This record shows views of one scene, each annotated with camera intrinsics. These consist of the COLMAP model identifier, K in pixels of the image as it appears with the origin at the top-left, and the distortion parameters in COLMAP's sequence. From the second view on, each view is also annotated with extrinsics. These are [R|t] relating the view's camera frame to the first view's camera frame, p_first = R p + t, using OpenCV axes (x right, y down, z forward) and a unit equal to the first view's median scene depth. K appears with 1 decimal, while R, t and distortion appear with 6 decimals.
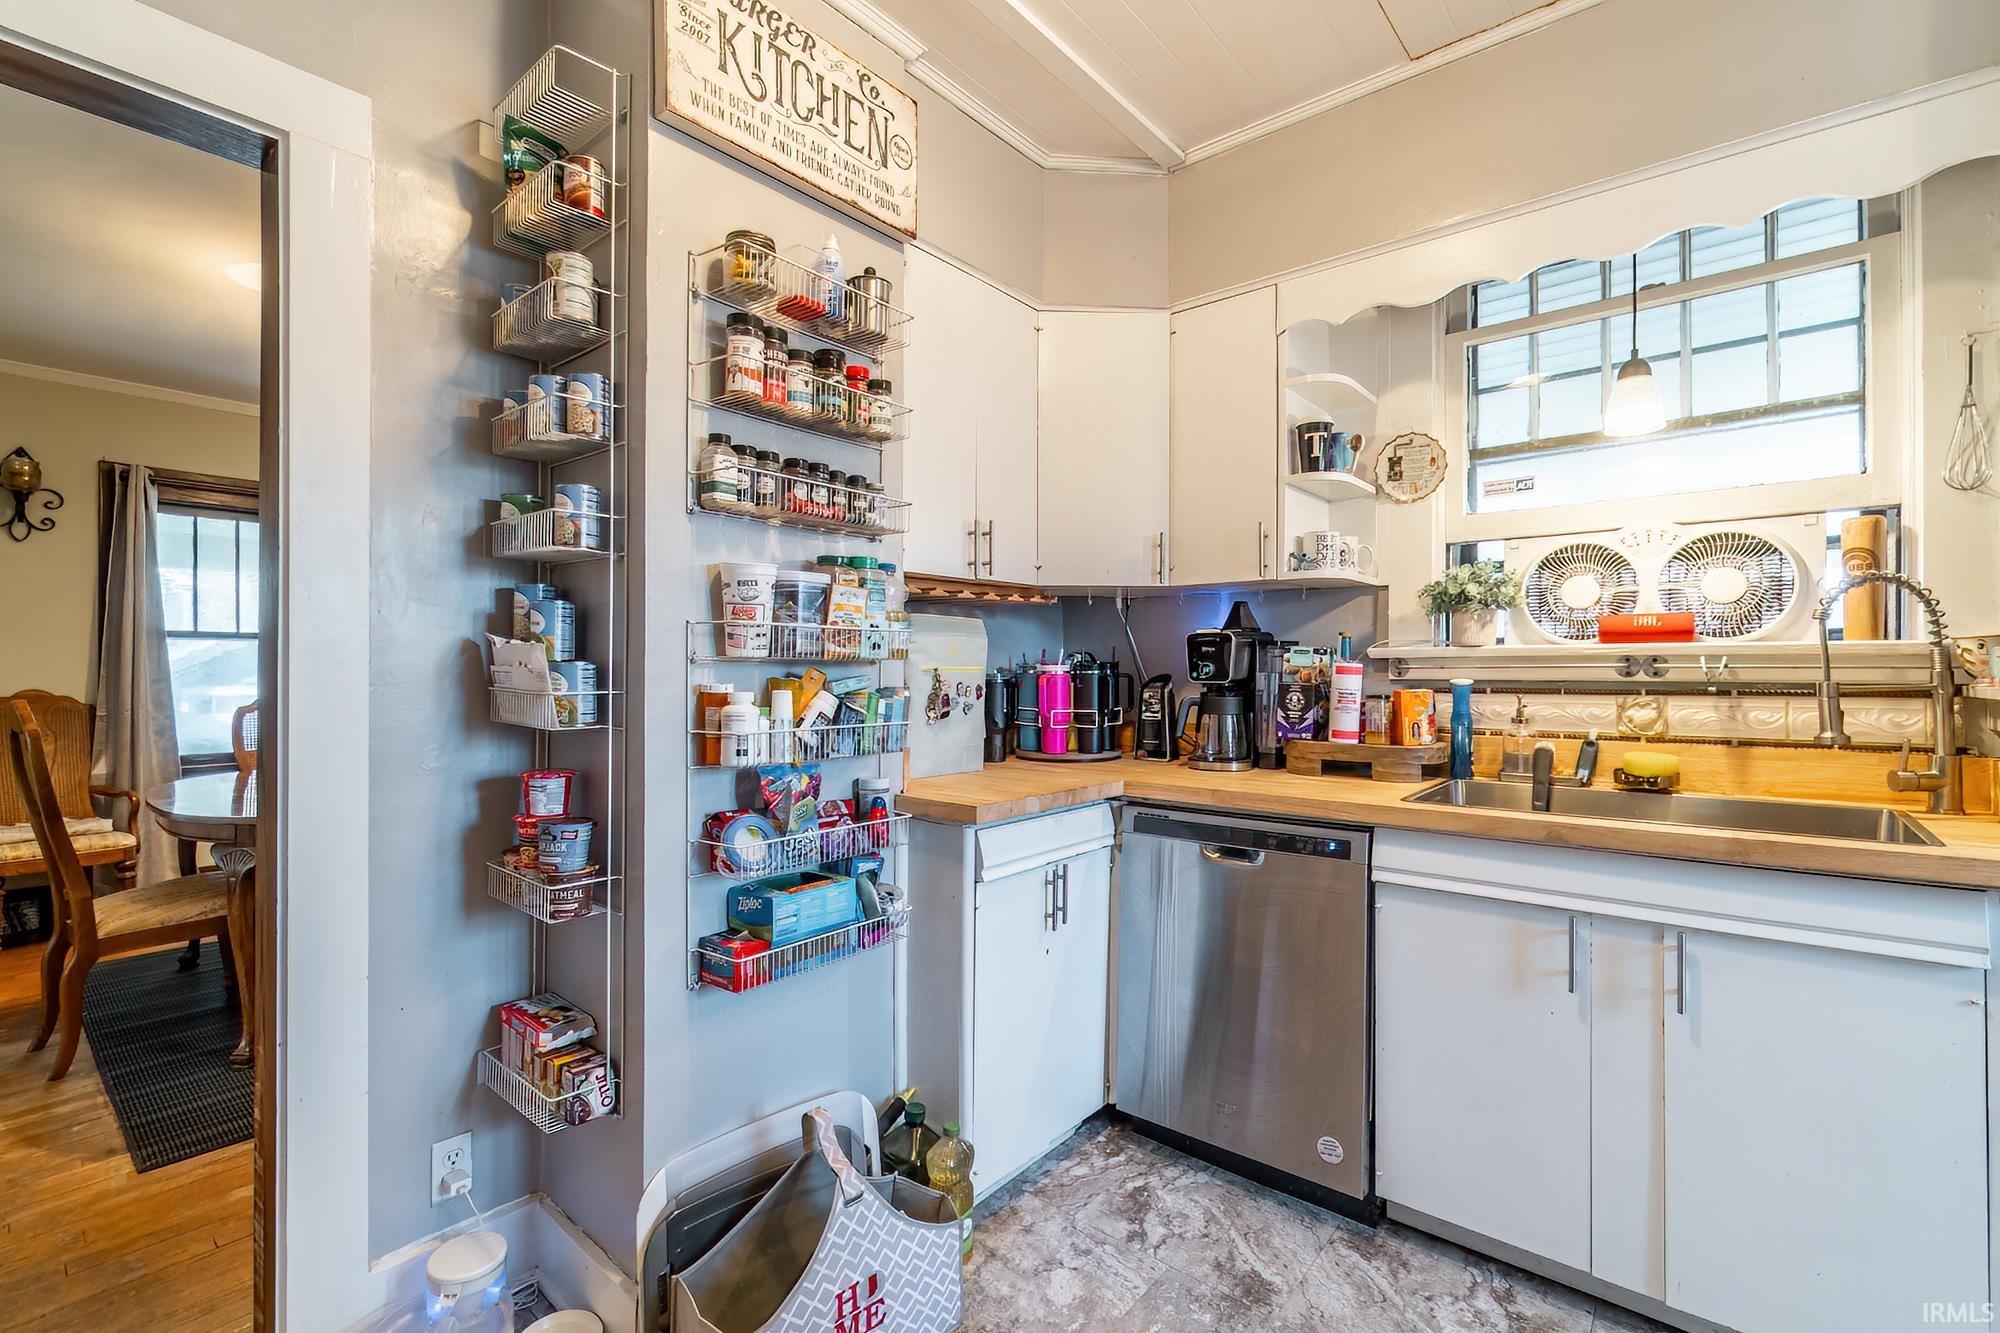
lens RADIAL K [[876.8, 0, 991.0], [0, 876.8, 667.4], [0, 0, 1]] dist [-0.002168, -0.000229]
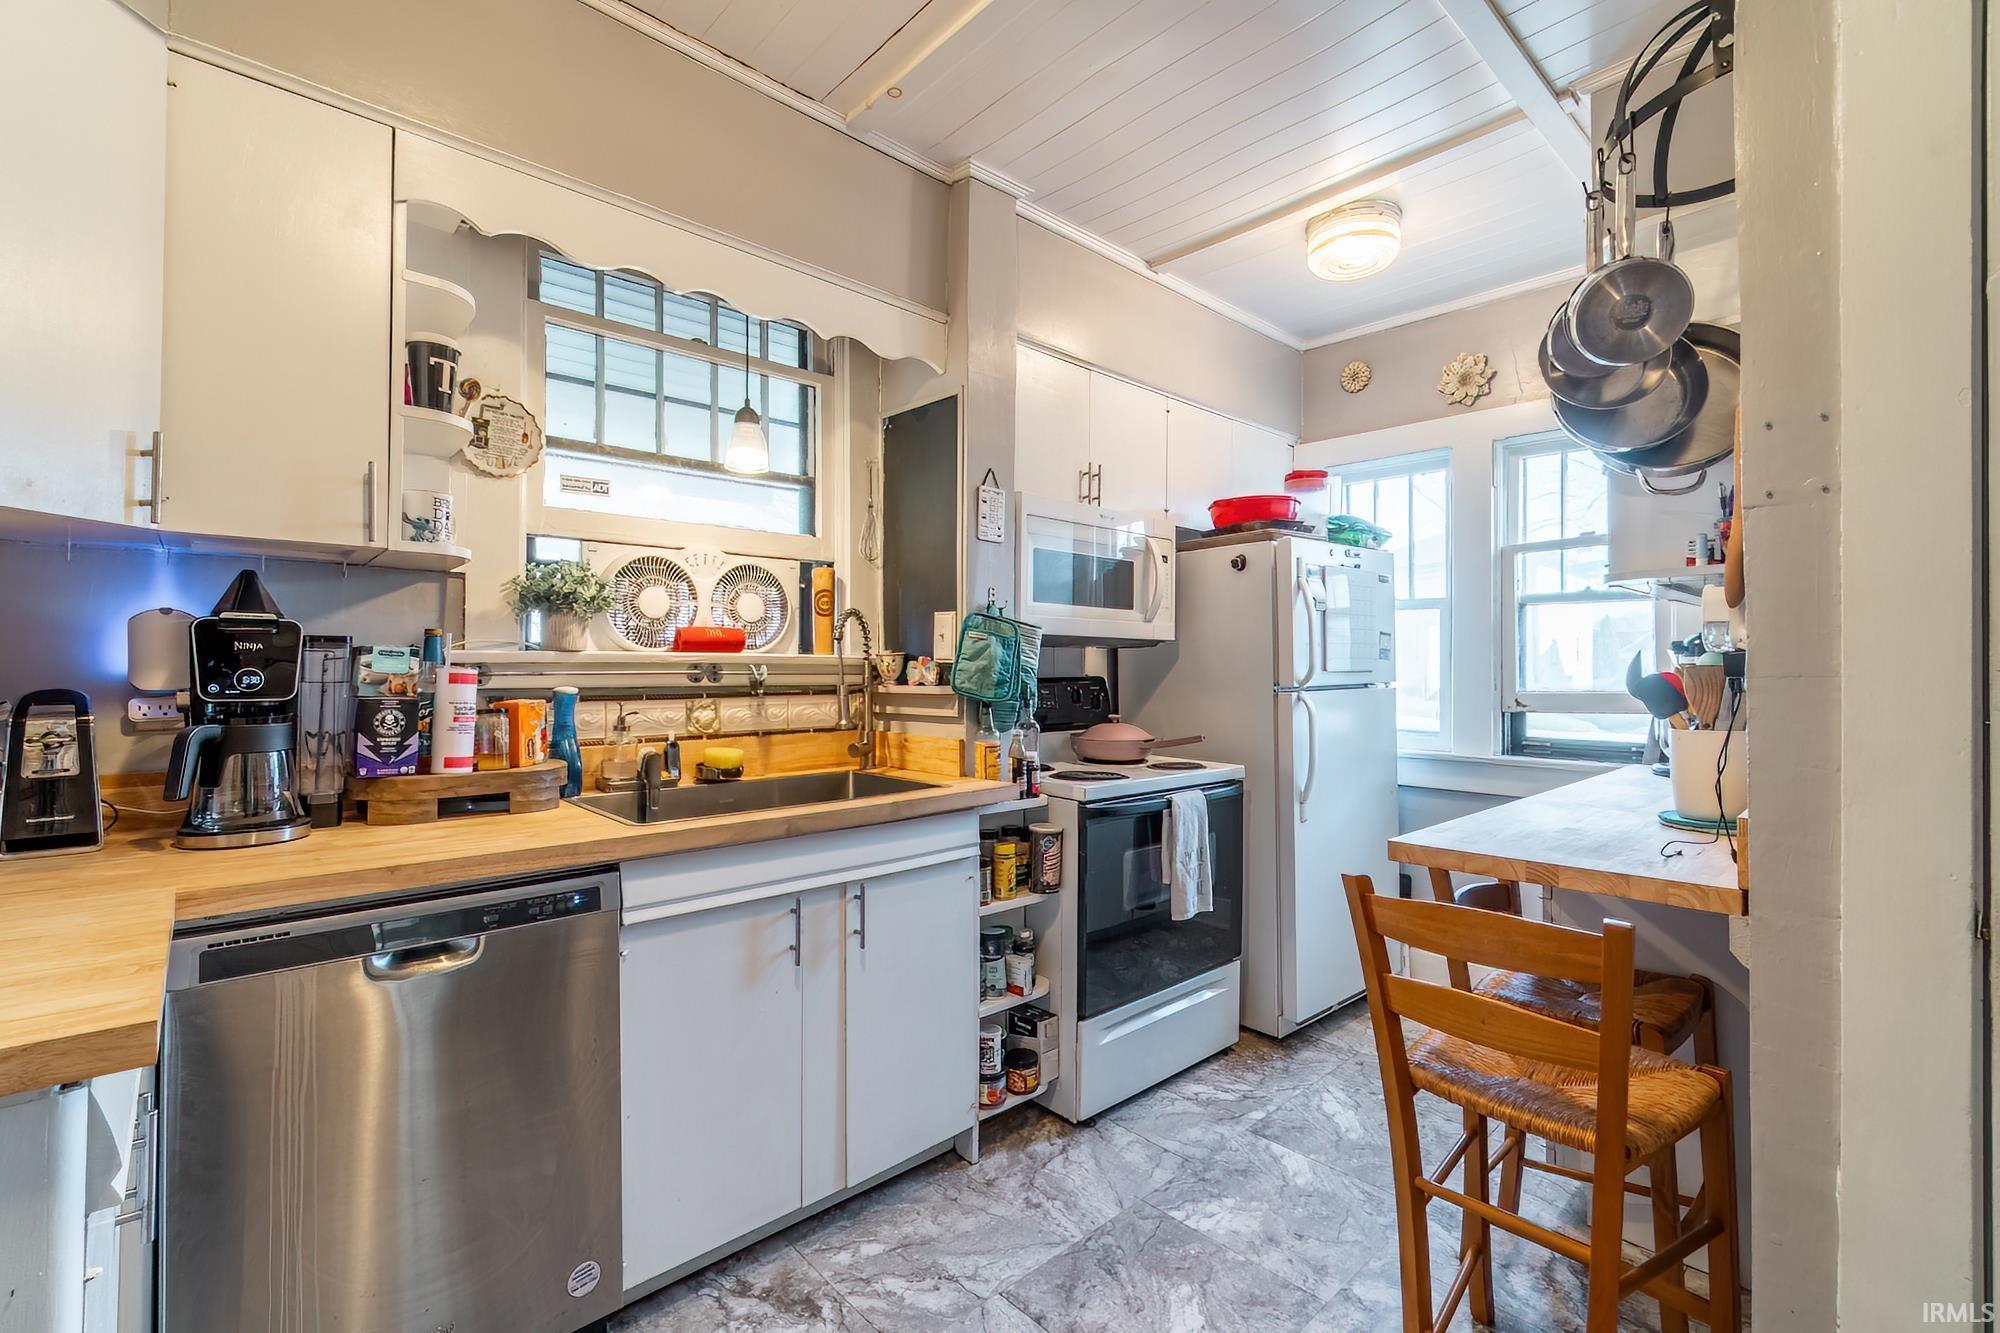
lens RADIAL K [[876.8, 0, 992.5], [0, 876.8, 658.3], [0, 0, 1]] dist [-0.002168, -0.000229]
pose [[0.122739, 0.010878, 0.992379, -0.330200], [-0.003428, 0.999939, -0.010537, -0.008874], [-0.992433, -0.002109, 0.122769, 0.475168]]
